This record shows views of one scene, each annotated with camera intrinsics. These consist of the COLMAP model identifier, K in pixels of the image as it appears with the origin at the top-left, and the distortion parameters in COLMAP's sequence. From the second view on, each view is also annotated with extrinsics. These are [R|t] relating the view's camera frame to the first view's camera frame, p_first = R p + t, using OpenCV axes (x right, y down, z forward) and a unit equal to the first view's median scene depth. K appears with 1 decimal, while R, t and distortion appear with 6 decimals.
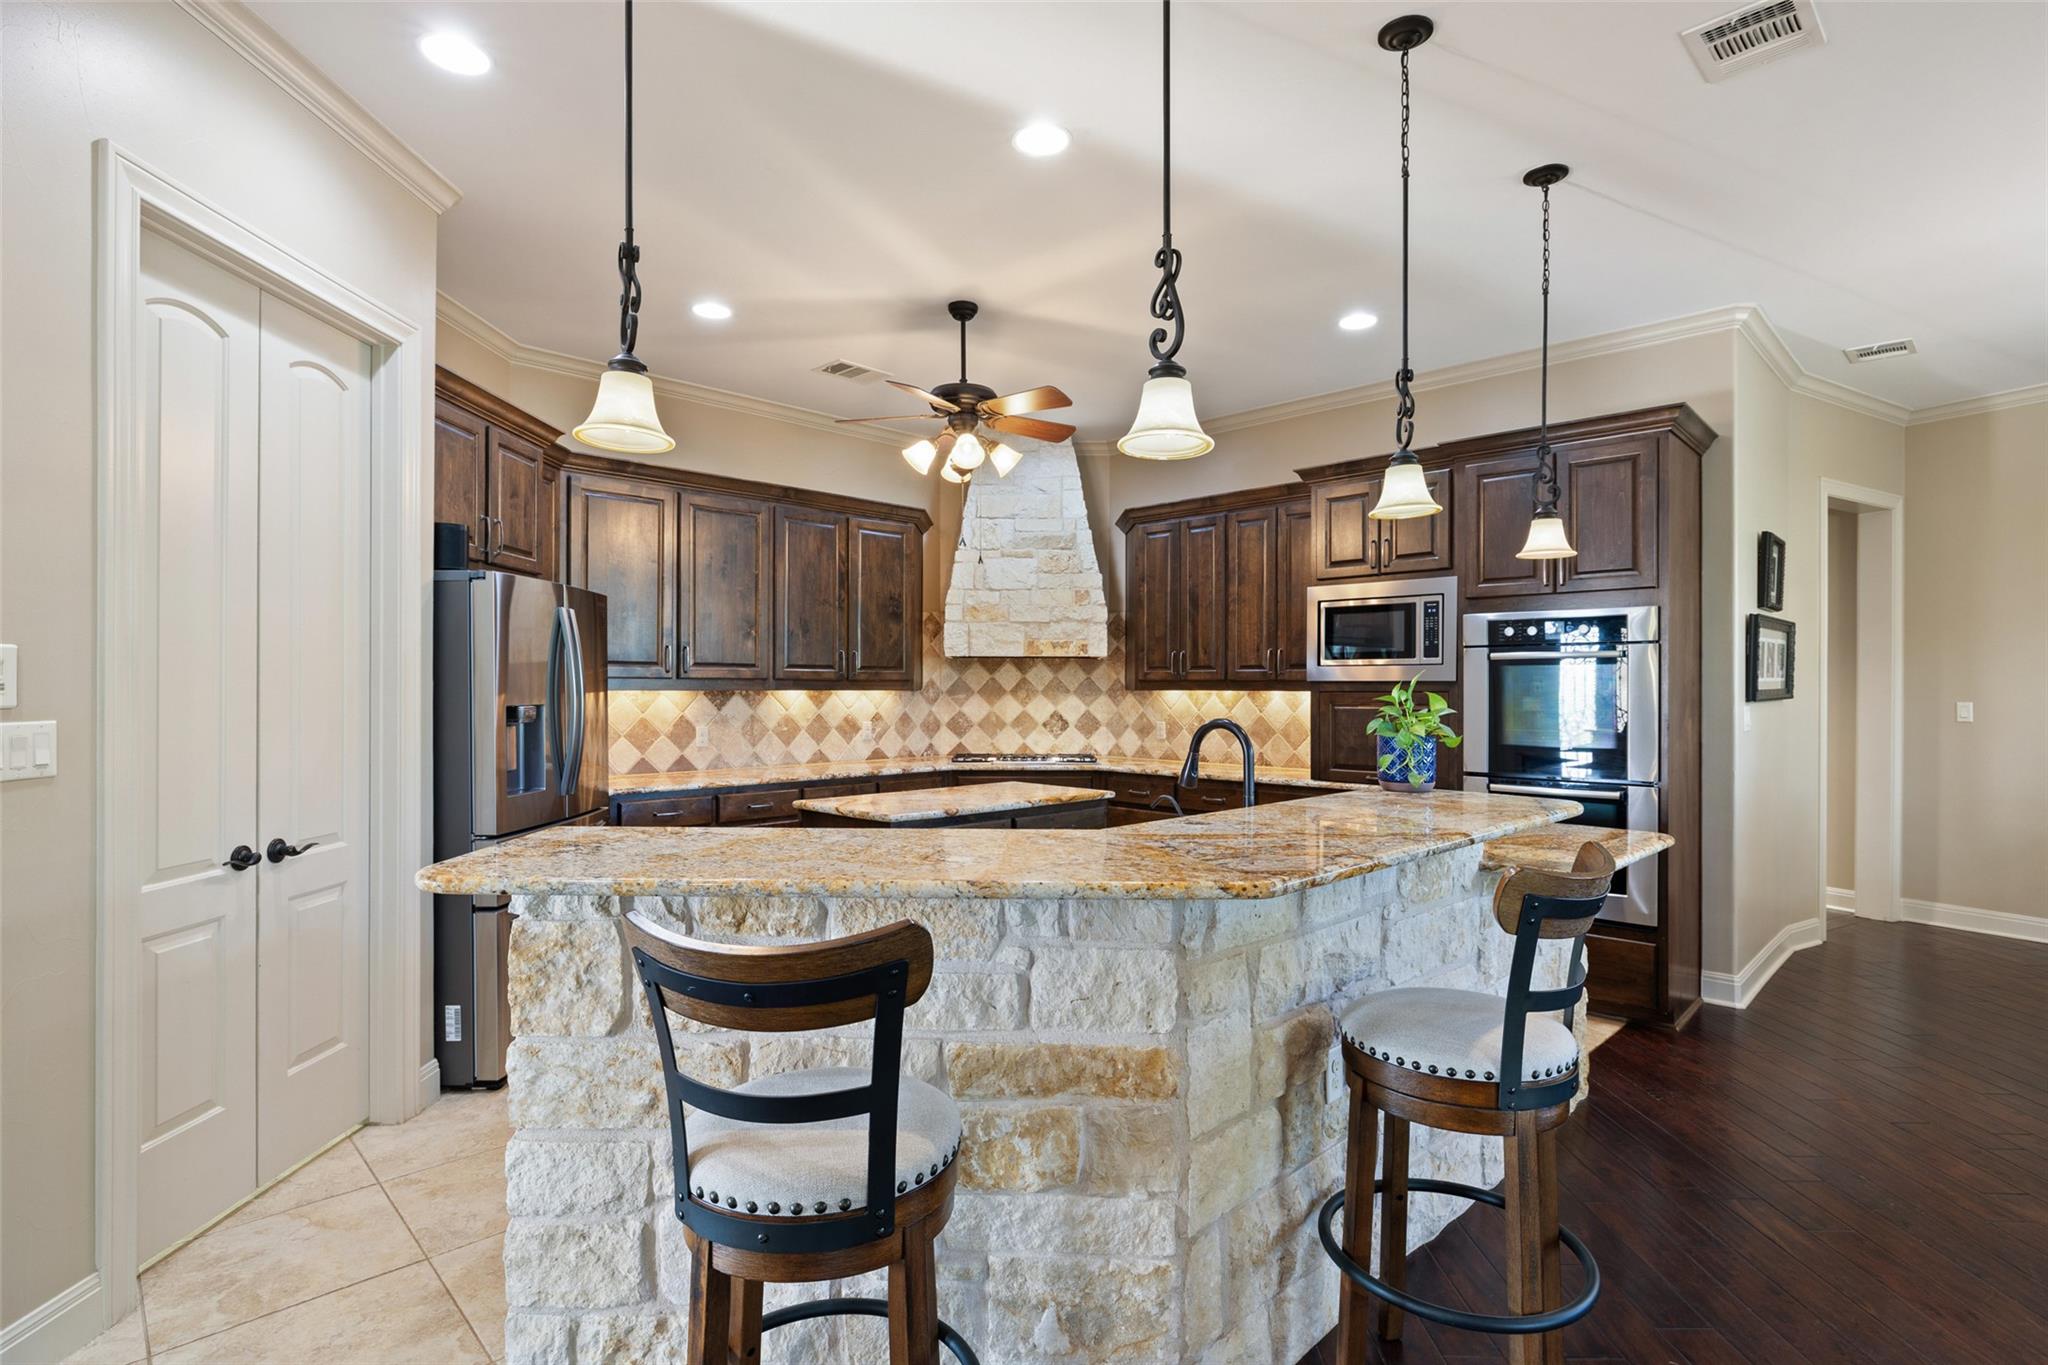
lens RADIAL K [[1008.0, 0, 1020.4], [0, 1008.0, 691.1], [0, 0, 1]] dist [-0.001306, 0.000112]
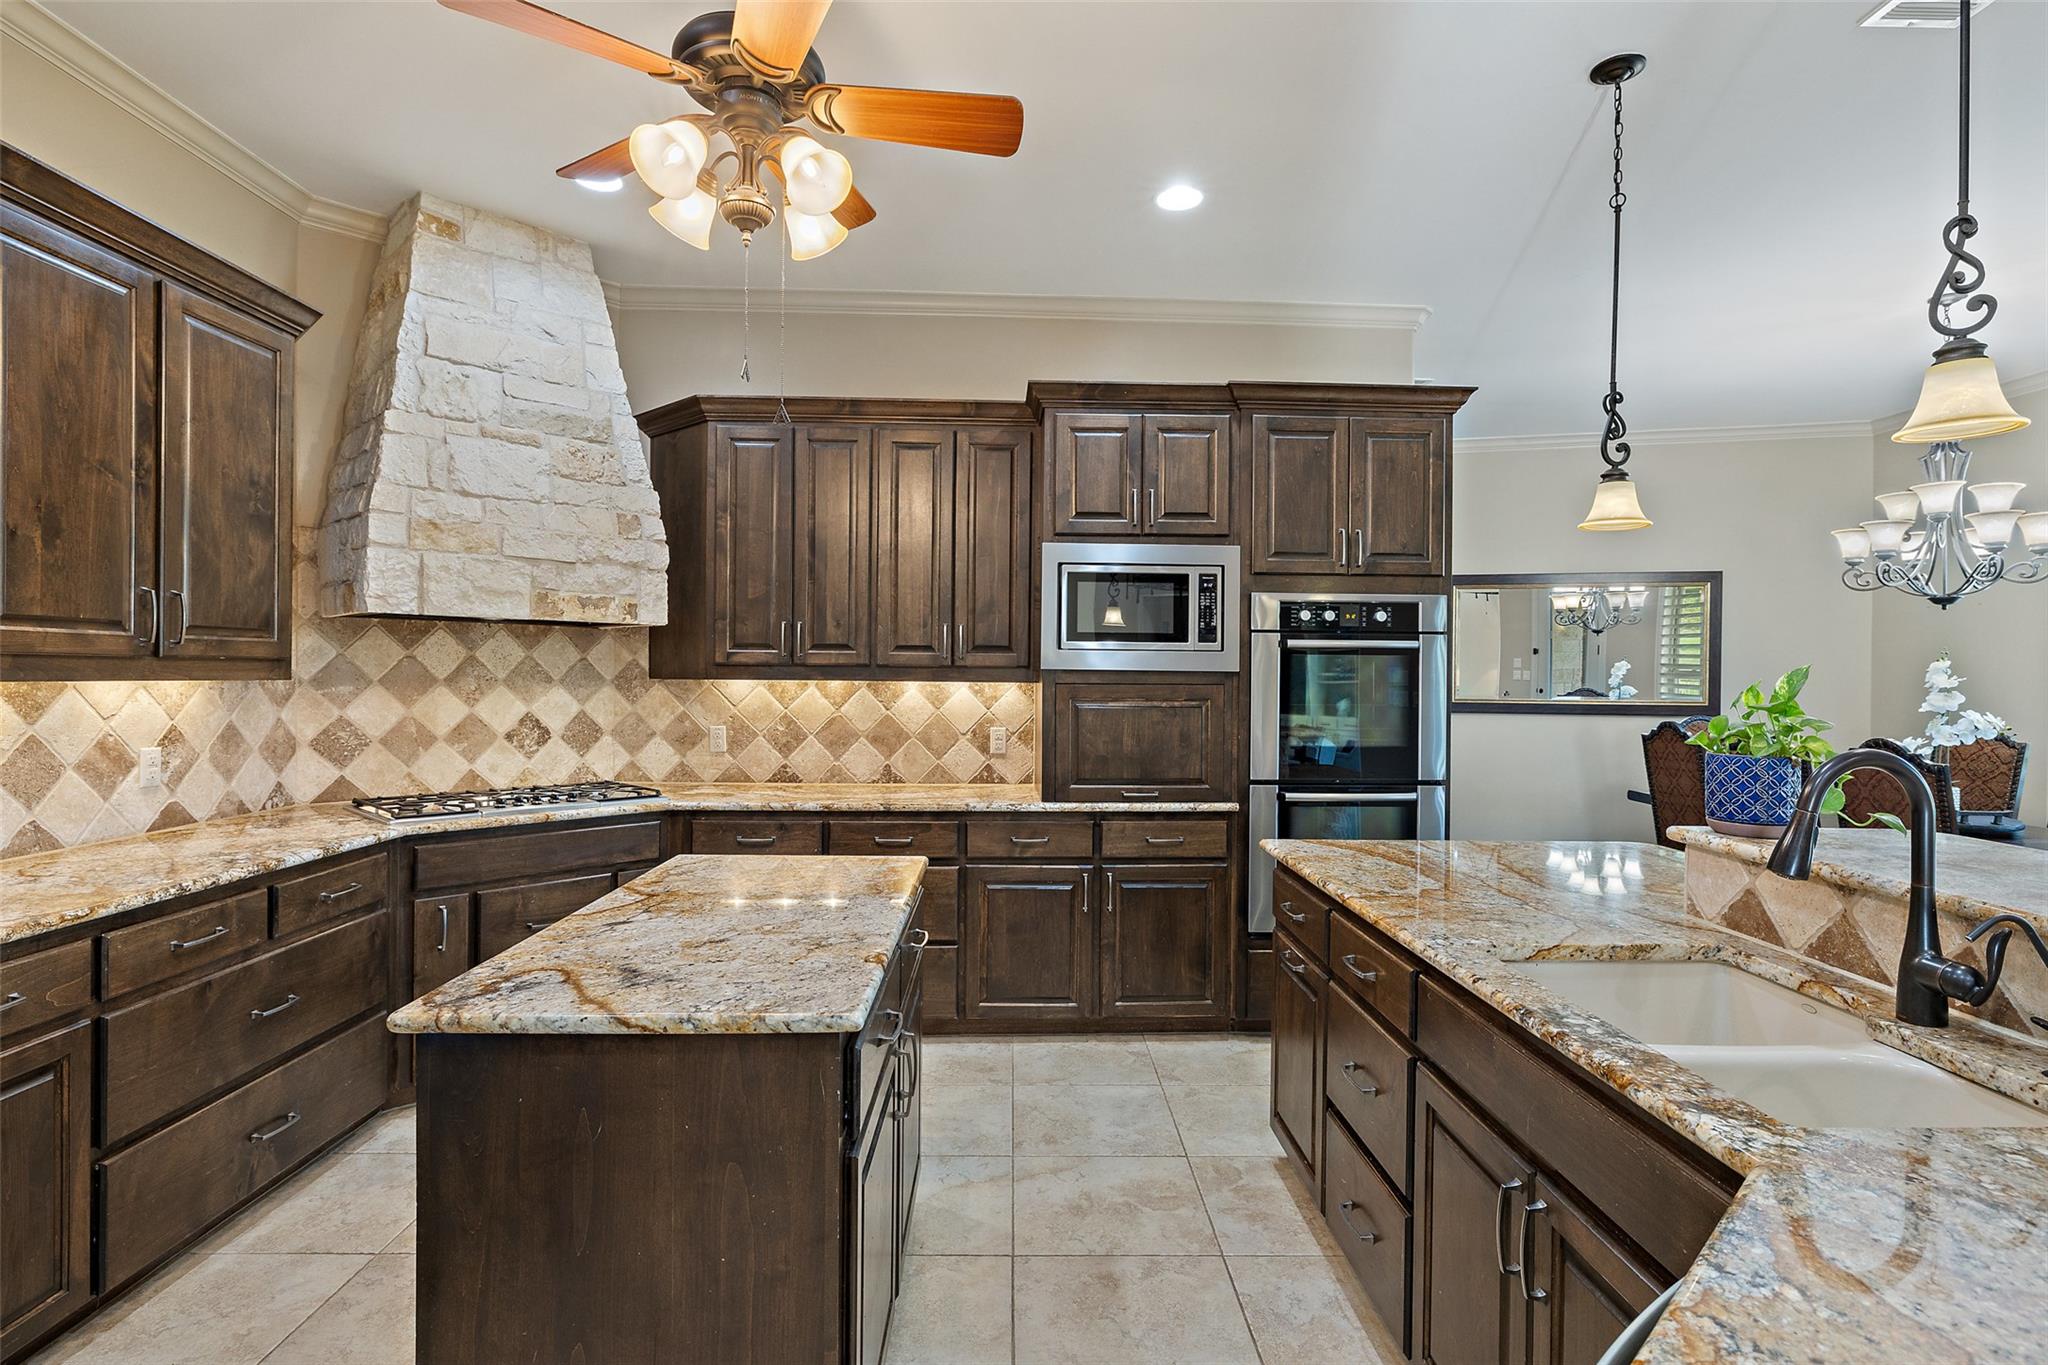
lens RADIAL K [[1020.6, 0, 1043.8], [0, 1020.6, 676.0], [0, 0, 1]] dist [-0.003913, -0.000195]
pose [[0.685475, 0.002879, 0.728091, -0.214814], [-0.005528, 0.999984, 0.001250, -0.004844], [-0.728075, -0.004882, 0.685480, 0.398697]]
